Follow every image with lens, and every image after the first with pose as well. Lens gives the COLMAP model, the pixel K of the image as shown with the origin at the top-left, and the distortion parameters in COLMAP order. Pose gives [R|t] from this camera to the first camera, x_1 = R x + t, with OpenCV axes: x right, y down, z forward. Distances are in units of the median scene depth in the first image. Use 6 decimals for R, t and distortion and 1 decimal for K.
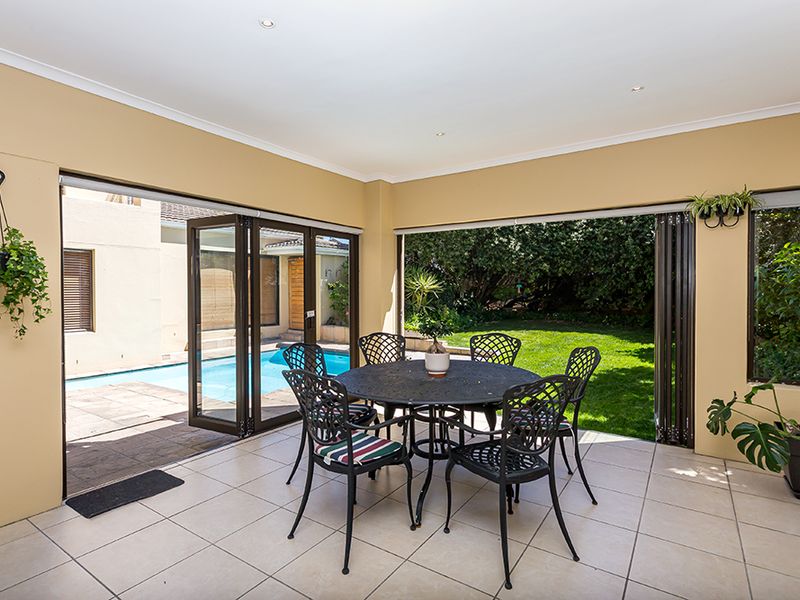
lens RADIAL K [[434.4, 0, 400.0], [0, 434.4, 300.0], [0, 0, 1]] dist [0.002154, 0.001506]
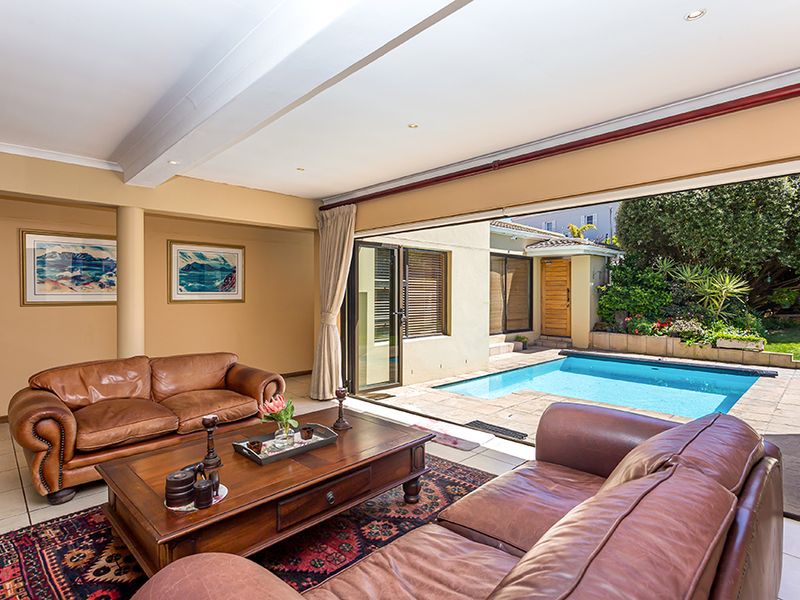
lens RADIAL K [[434.4, 0, 400.0], [0, 434.4, 300.0], [0, 0, 1]] dist [0.002154, 0.001506]
pose [[0.980350, 0.002841, -0.197246, -0.383807], [-0.005009, 0.999932, -0.010498, 0.002504], [0.197202, 0.011280, 0.980298, 0.018990]]
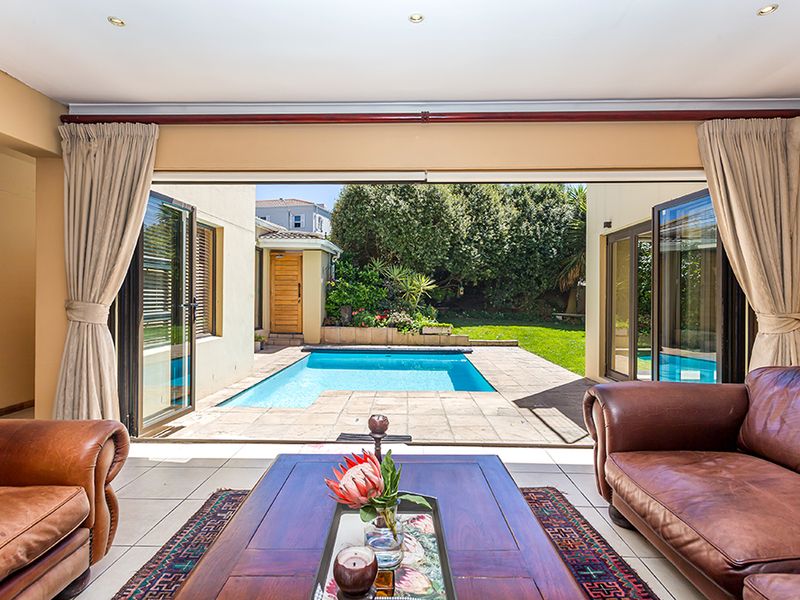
lens RADIAL K [[434.4, 0, 400.0], [0, 434.4, 300.0], [0, 0, 1]] dist [0.002154, 0.001506]
pose [[0.841482, 0.000213, 0.540285, -0.526853], [0.007870, 0.999889, -0.012651, 0.013865], [-0.540227, 0.014898, 0.841387, 0.126716]]
